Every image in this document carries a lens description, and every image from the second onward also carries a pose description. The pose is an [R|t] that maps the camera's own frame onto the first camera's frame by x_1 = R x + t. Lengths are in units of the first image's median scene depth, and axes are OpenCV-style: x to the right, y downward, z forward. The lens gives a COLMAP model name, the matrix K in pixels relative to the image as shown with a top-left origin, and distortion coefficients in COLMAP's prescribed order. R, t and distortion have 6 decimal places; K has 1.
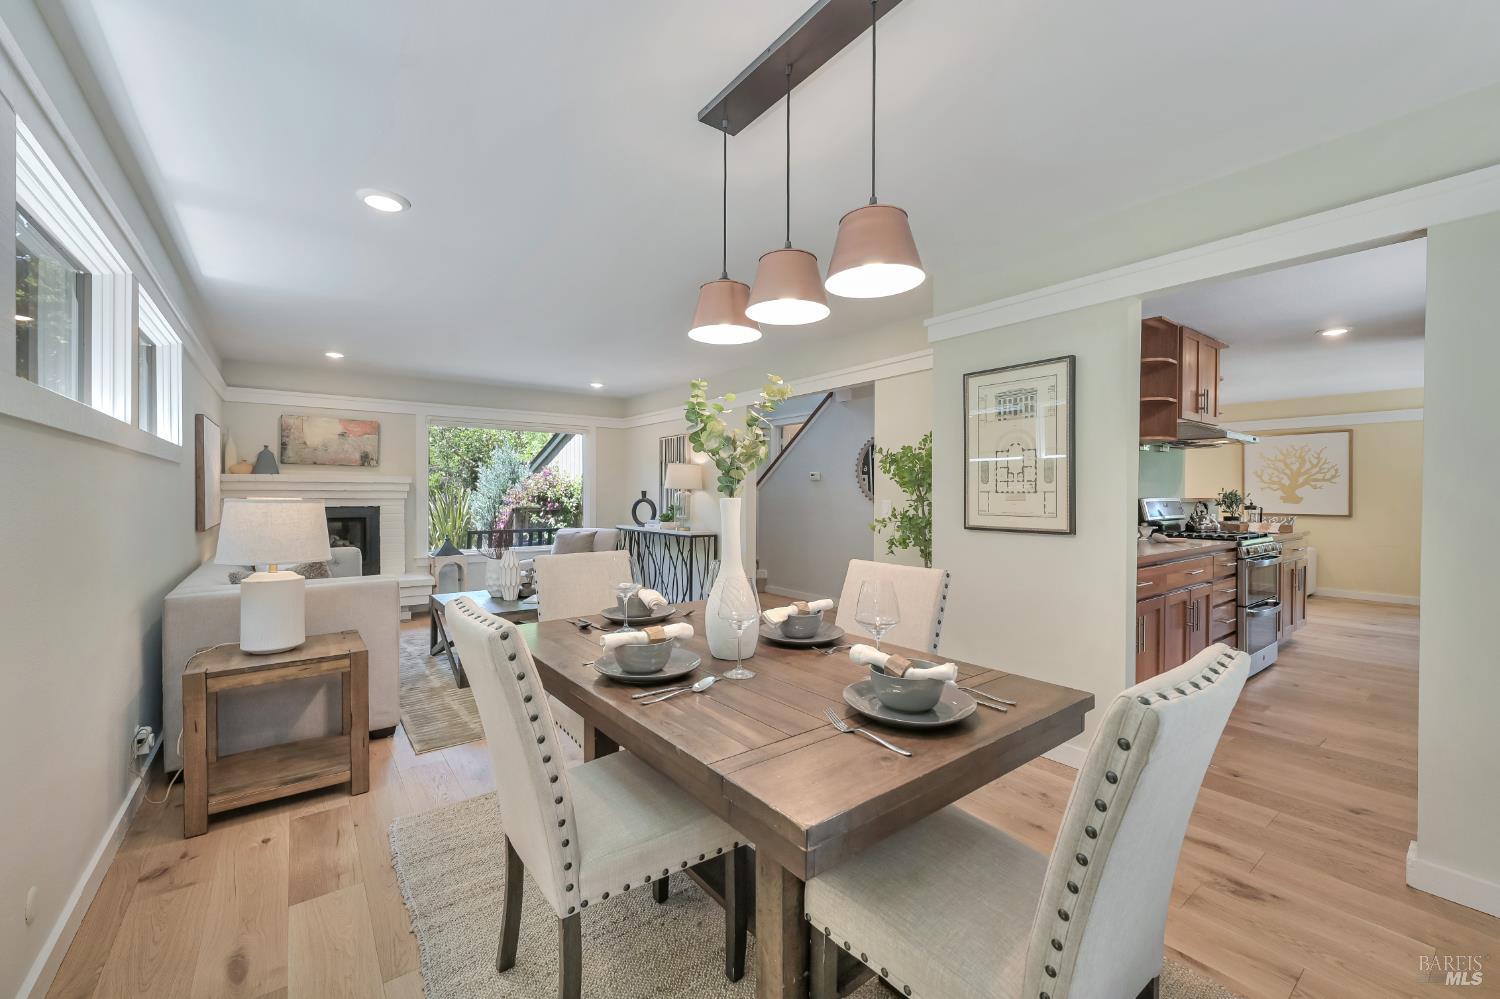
lens RADIAL K [[603.3, 0, 749.3], [0, 603.3, 499.9], [0, 0, 1]] dist [0.002999, 0.000462]
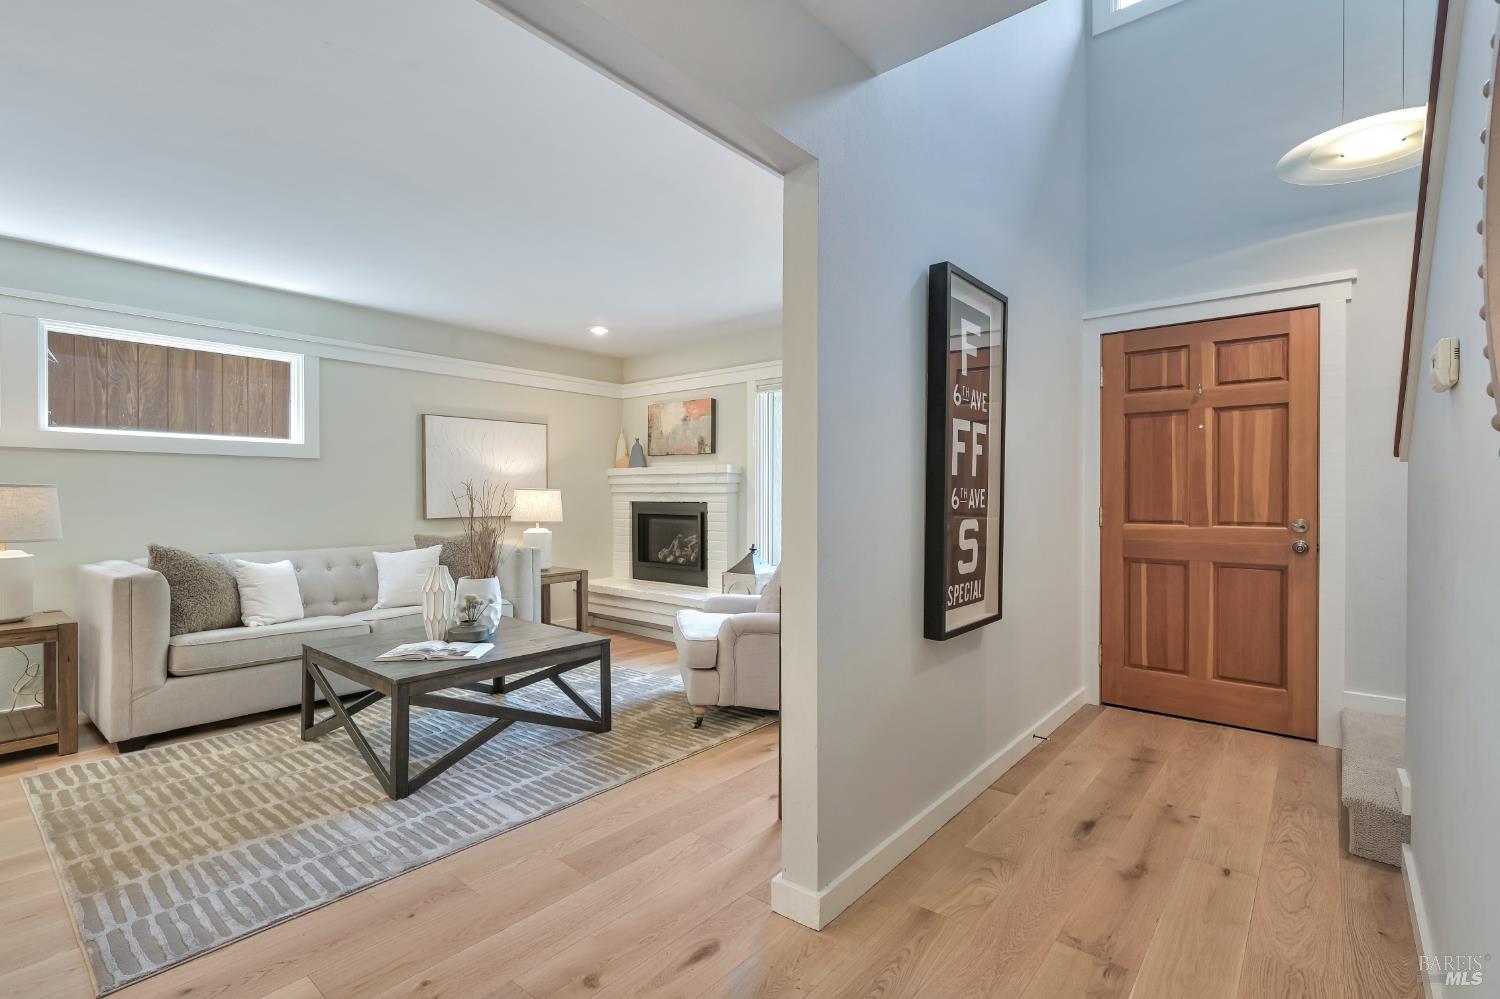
lens RADIAL K [[688.4, 0, 751.2], [0, 688.4, 496.0], [0, 0, 1]] dist [-0.001290, -0.000145]
pose [[0.221552, 0.000306, -0.975149, 0.314829], [-0.011023, 0.999937, -0.002191, 0.003899], [0.975086, 0.011234, 0.221541, 0.867032]]
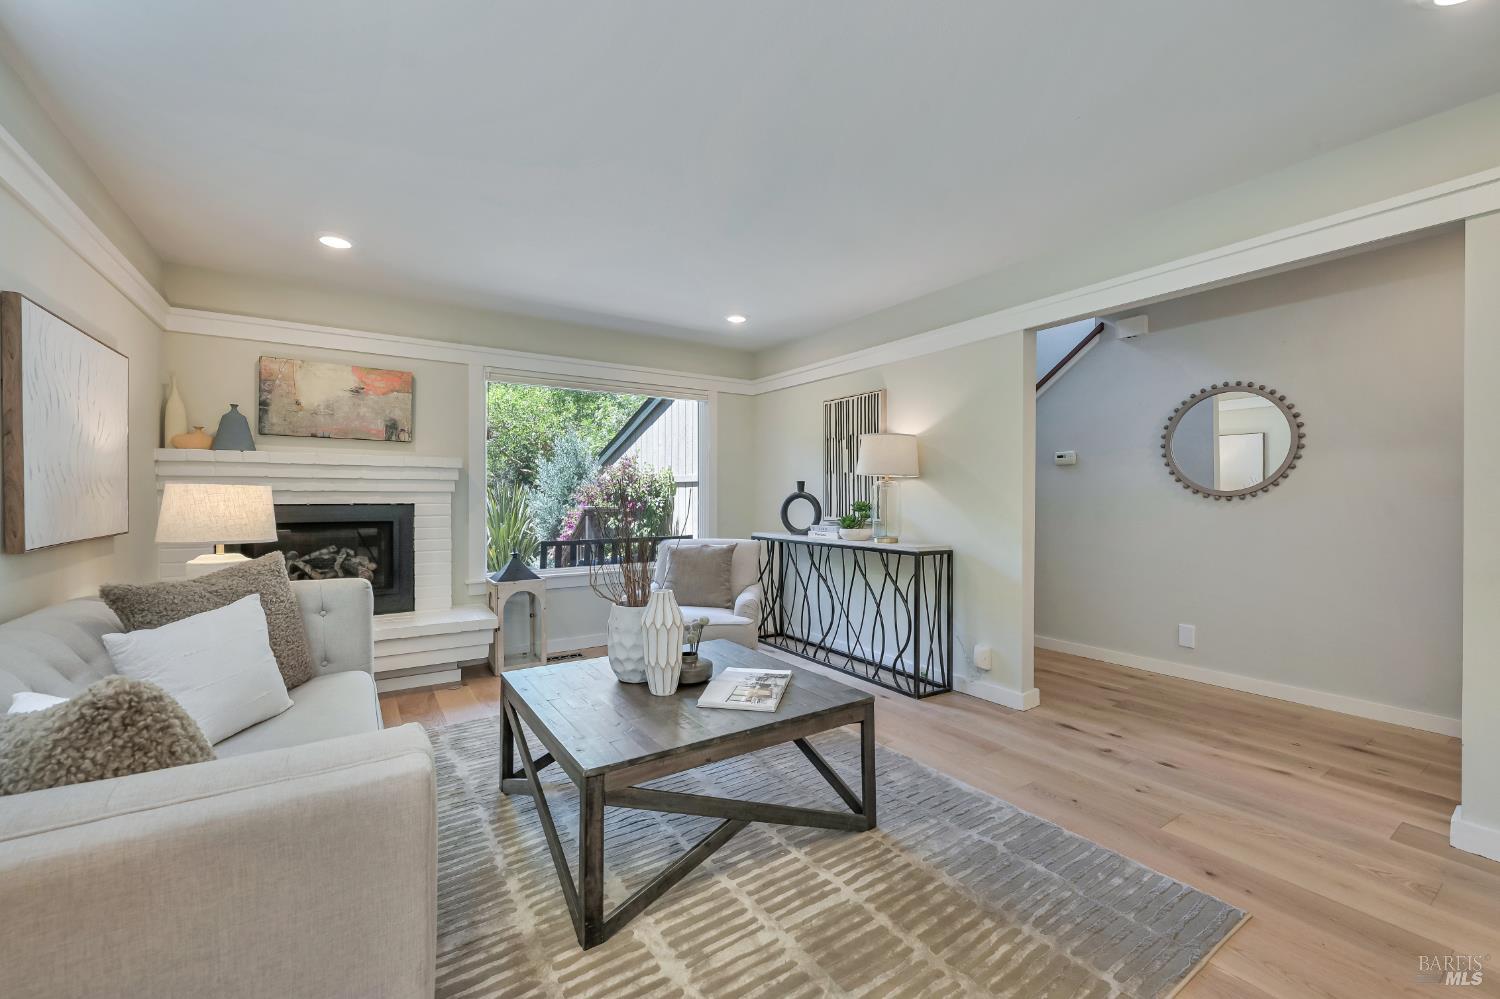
lens RADIAL K [[603.3, 0, 752.5], [0, 603.3, 498.9], [0, 0, 1]] dist [0.002999, 0.000462]
pose [[0.998473, -0.001143, -0.055238, -0.220303], [0.000767, 0.999976, -0.006836, 0.010209], [0.055244, 0.006783, 0.998450, 0.384324]]
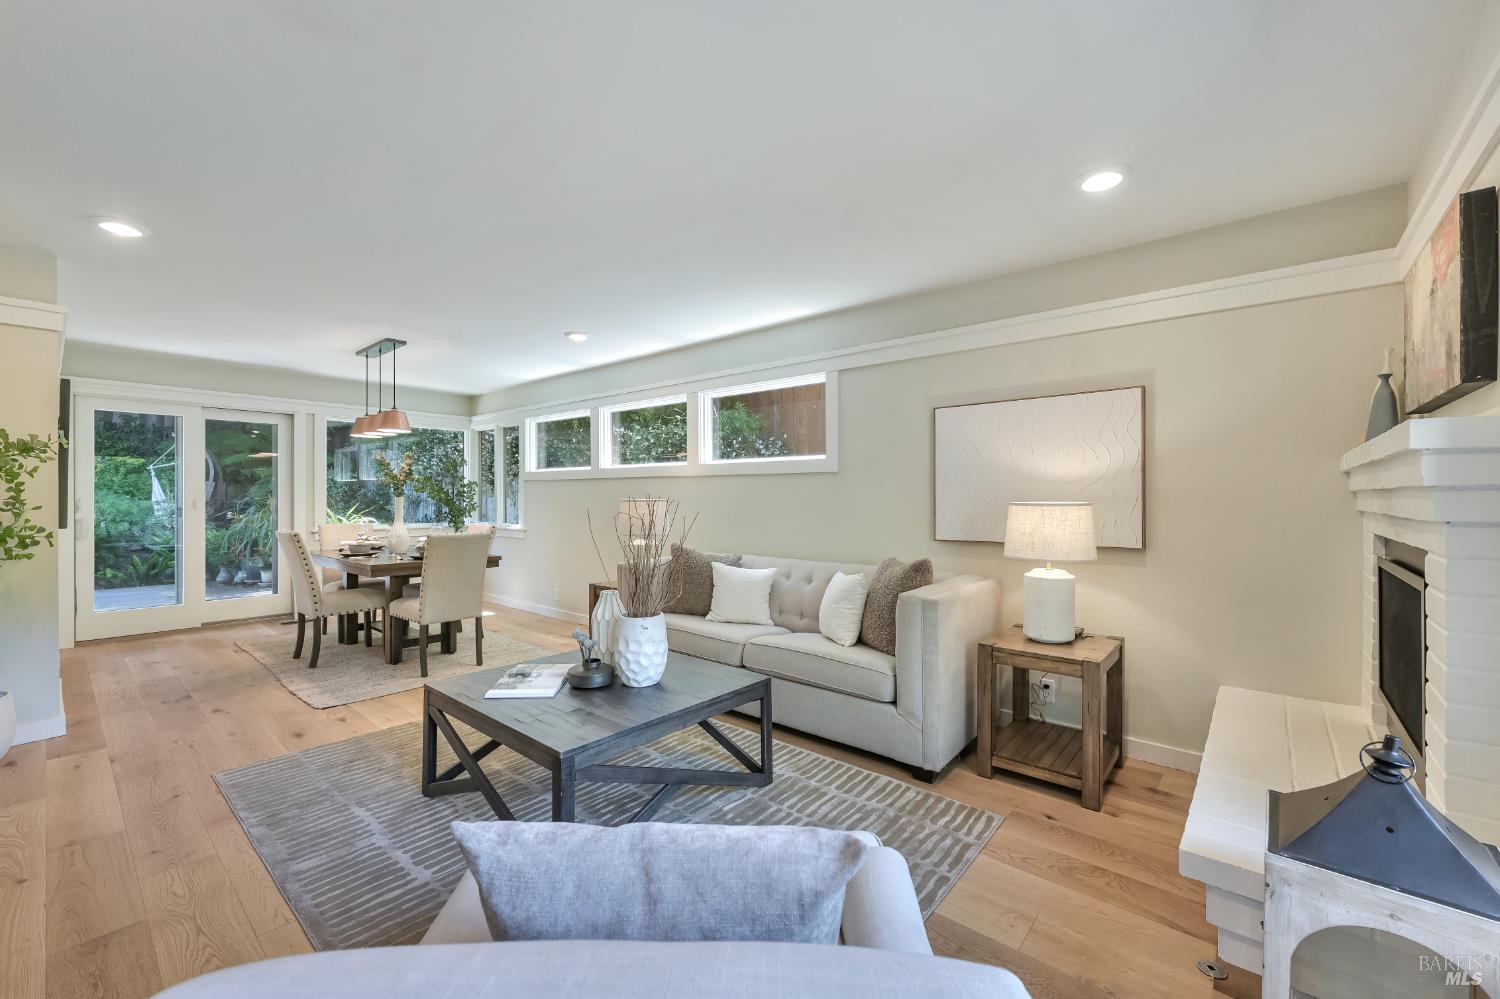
lens RADIAL K [[603.3, 0, 749.8], [0, 603.3, 497.3], [0, 0, 1]] dist [0.002999, 0.000462]
pose [[-0.977558, -0.004331, -0.210620, -0.294230], [-0.006727, 0.999921, 0.010660, -0.011897], [0.210557, 0.011838, -0.977510, 1.199256]]
